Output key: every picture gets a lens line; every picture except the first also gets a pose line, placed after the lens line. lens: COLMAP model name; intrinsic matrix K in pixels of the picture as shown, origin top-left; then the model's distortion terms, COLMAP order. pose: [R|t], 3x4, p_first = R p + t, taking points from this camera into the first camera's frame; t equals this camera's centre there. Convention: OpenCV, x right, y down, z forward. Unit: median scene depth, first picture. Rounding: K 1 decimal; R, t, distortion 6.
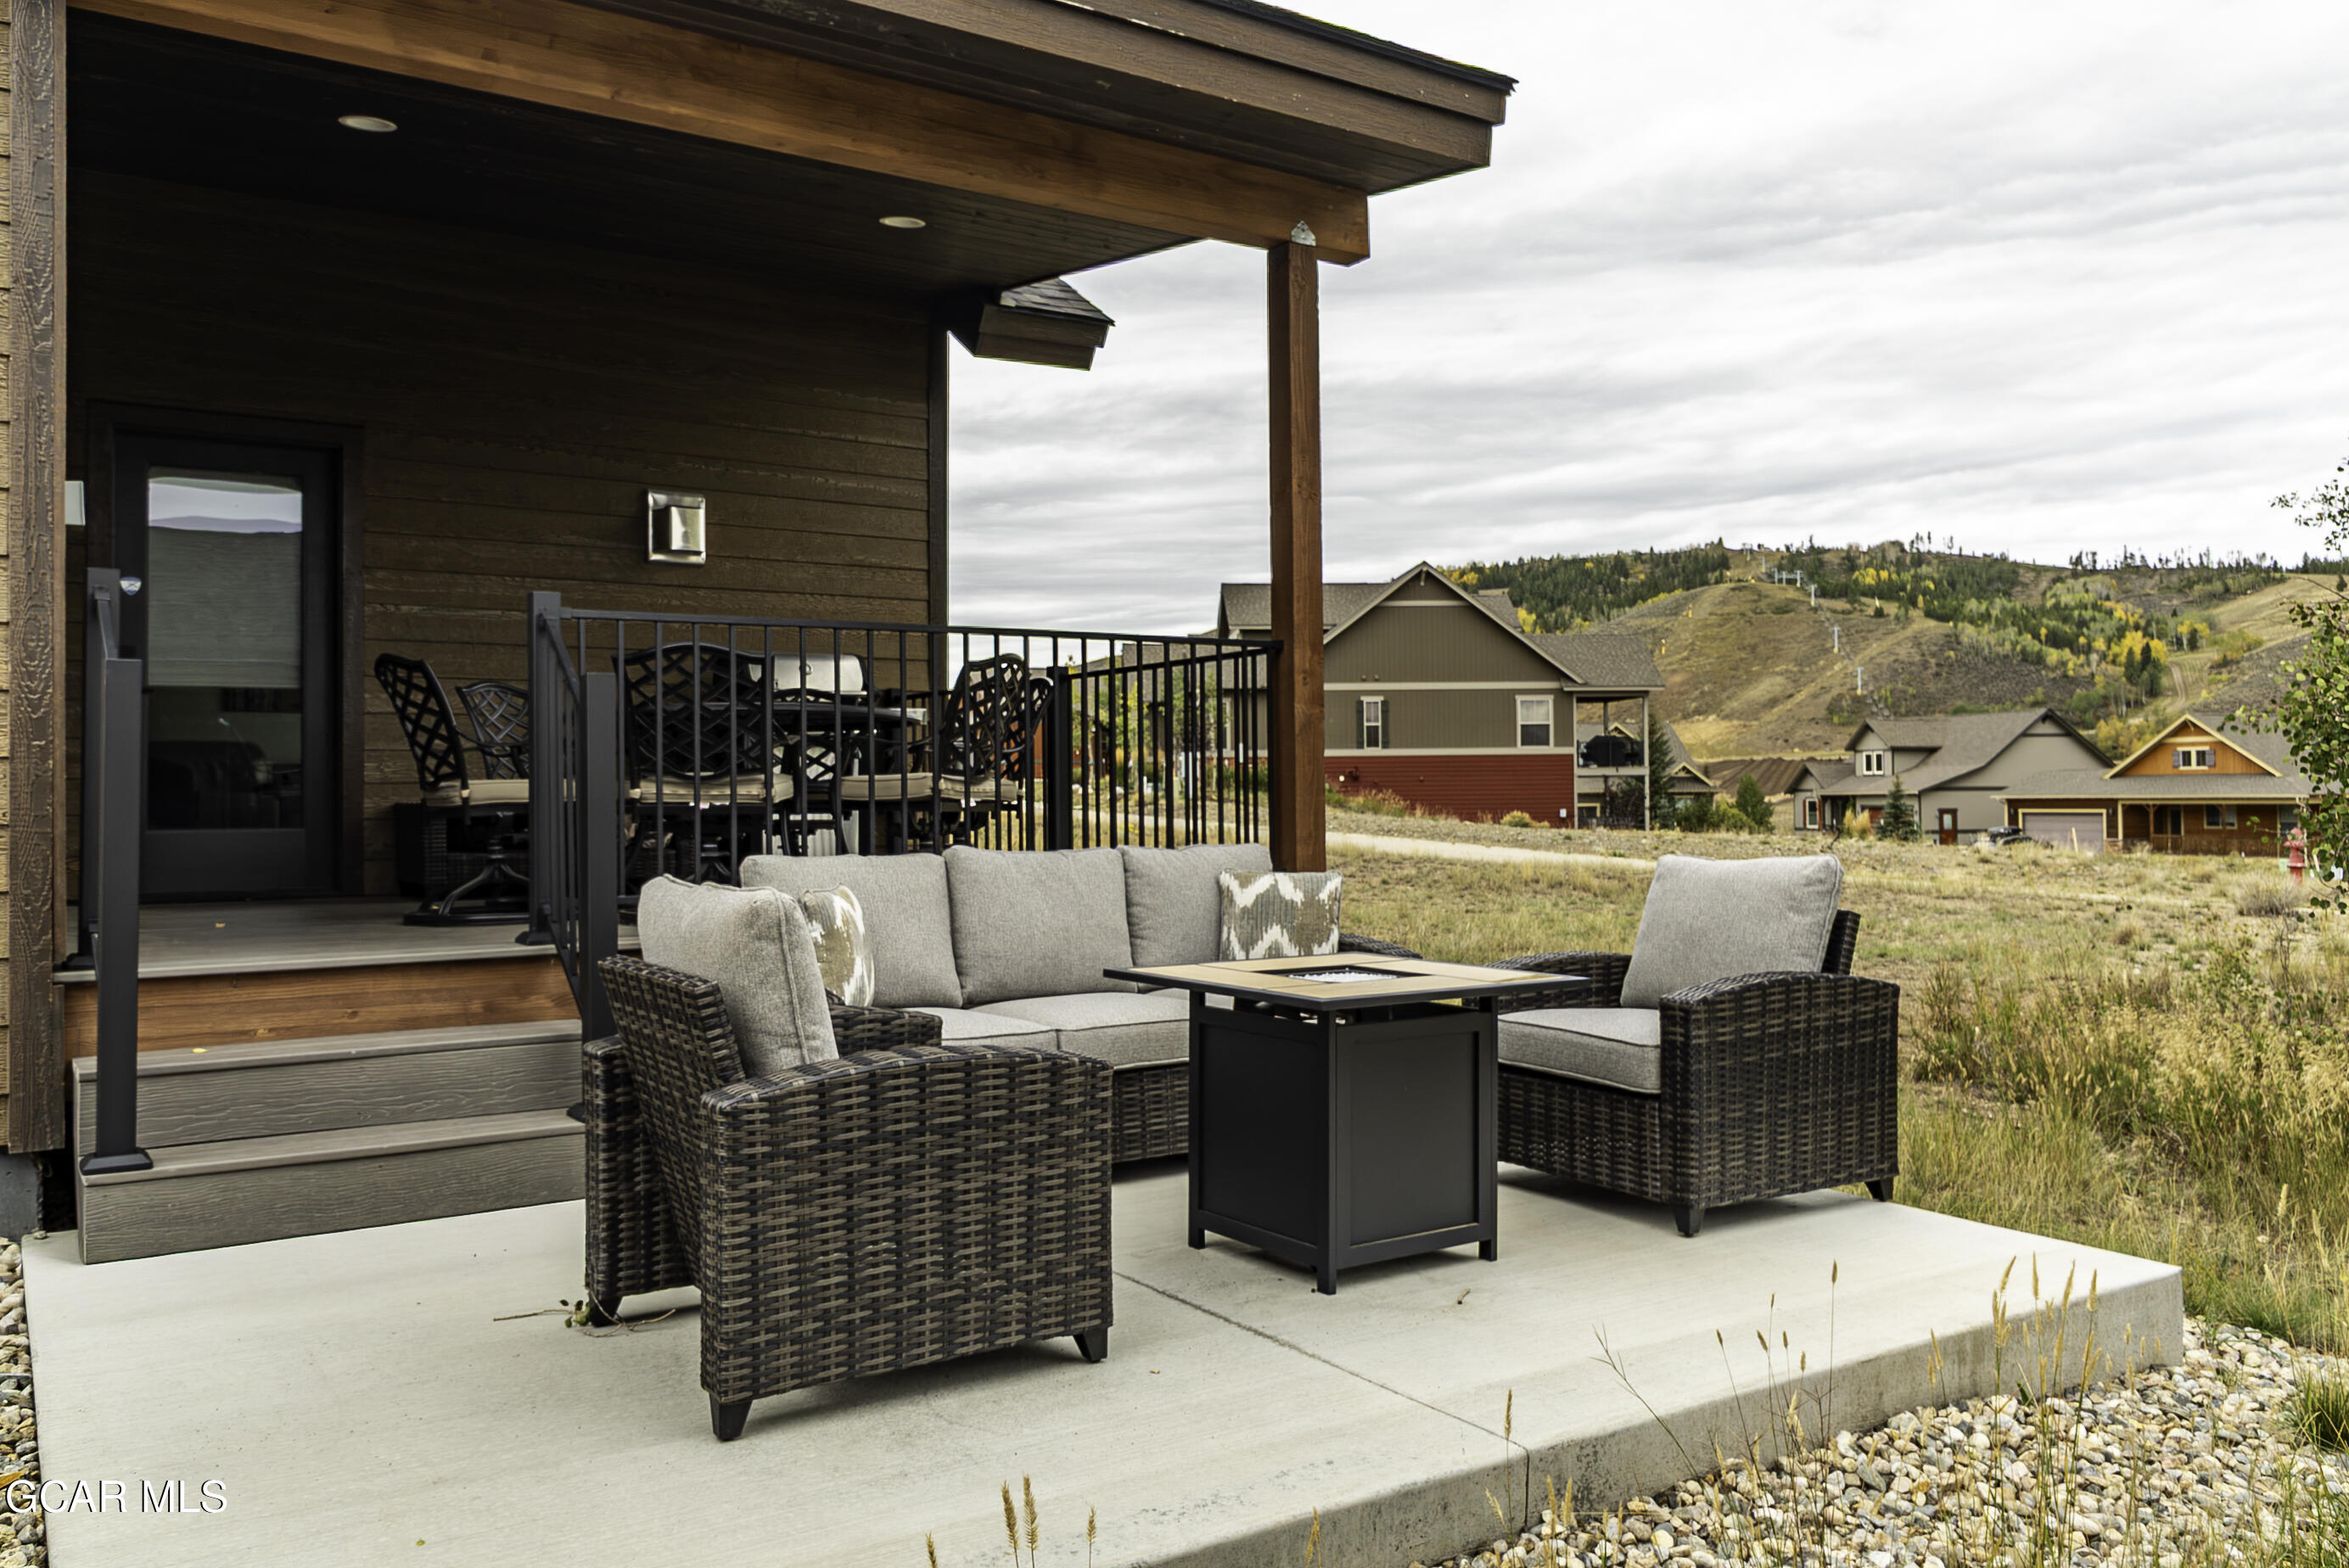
lens RADIAL K [[1802.7, 0, 1143.1], [0, 1802.7, 759.7], [0, 0, 1]] dist [0.002863, -0.006024]
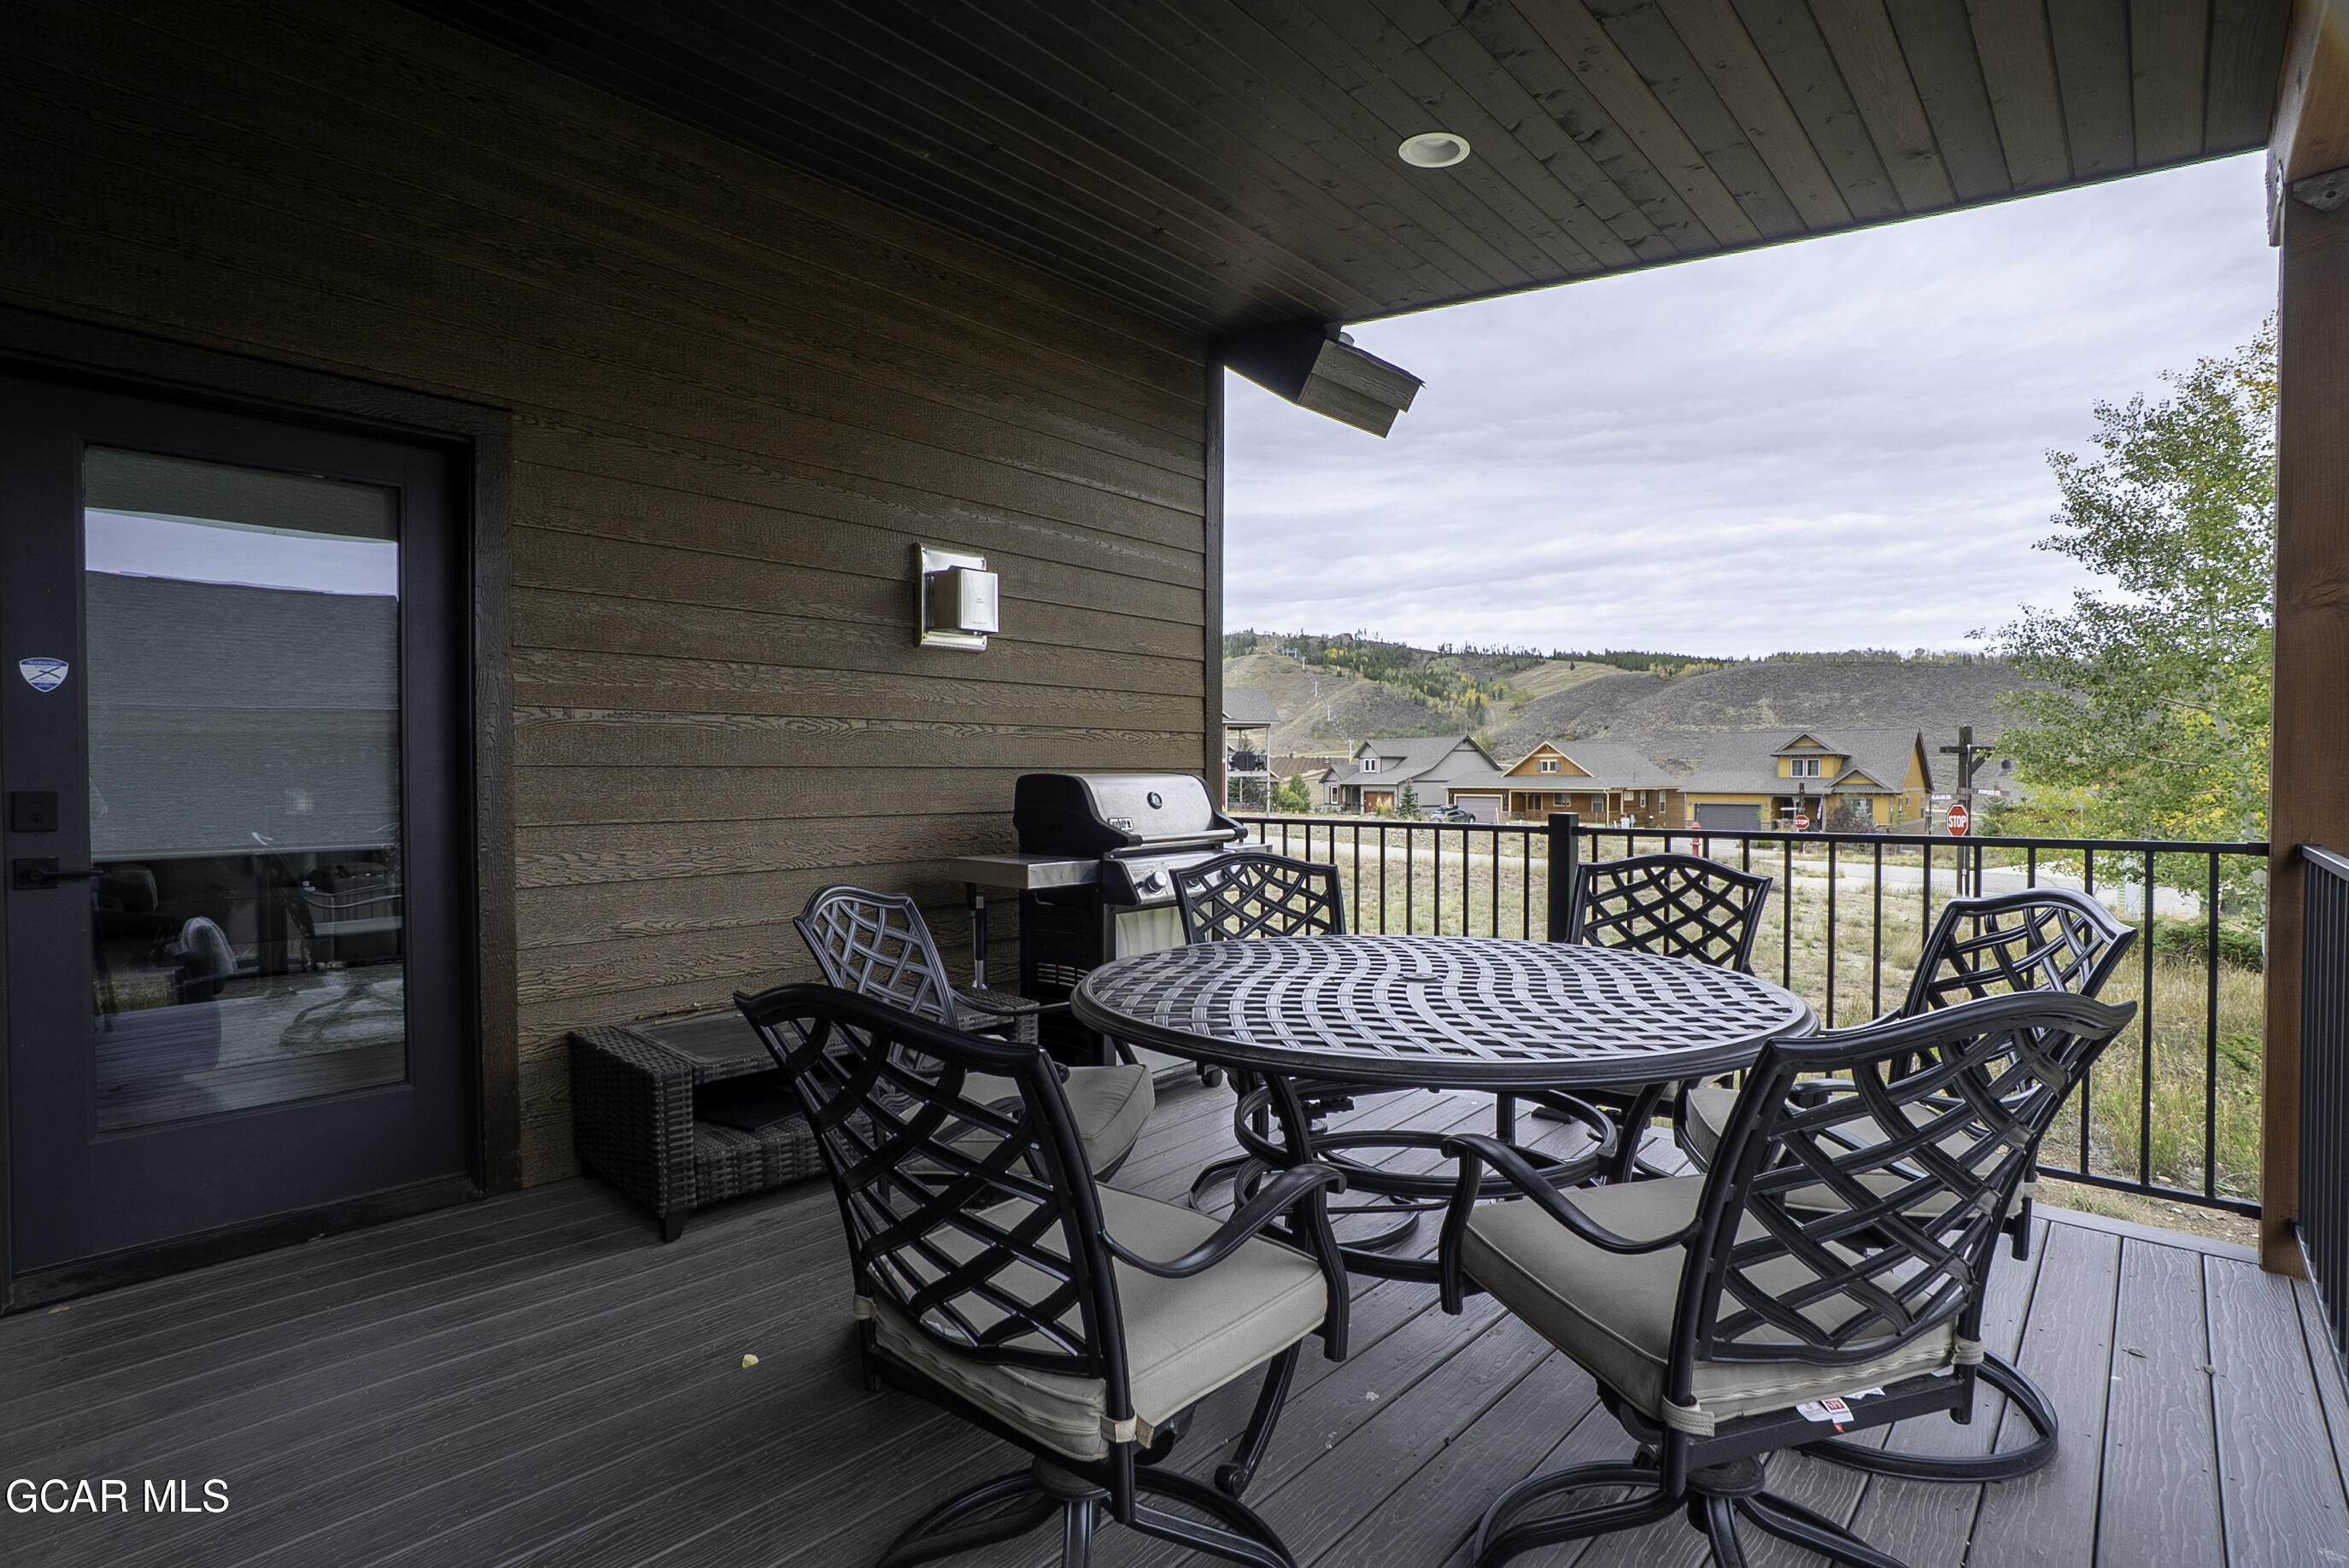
lens RADIAL K [[1089.1, 0, 1150.2], [0, 1089.1, 795.4], [0, 0, 1]] dist [-0.046101, -0.000373]
pose [[0.975314, 0.003727, 0.220790, -0.242892], [-0.012240, 0.999233, 0.037203, -0.058315], [-0.220482, -0.038987, 0.974612, 0.484020]]
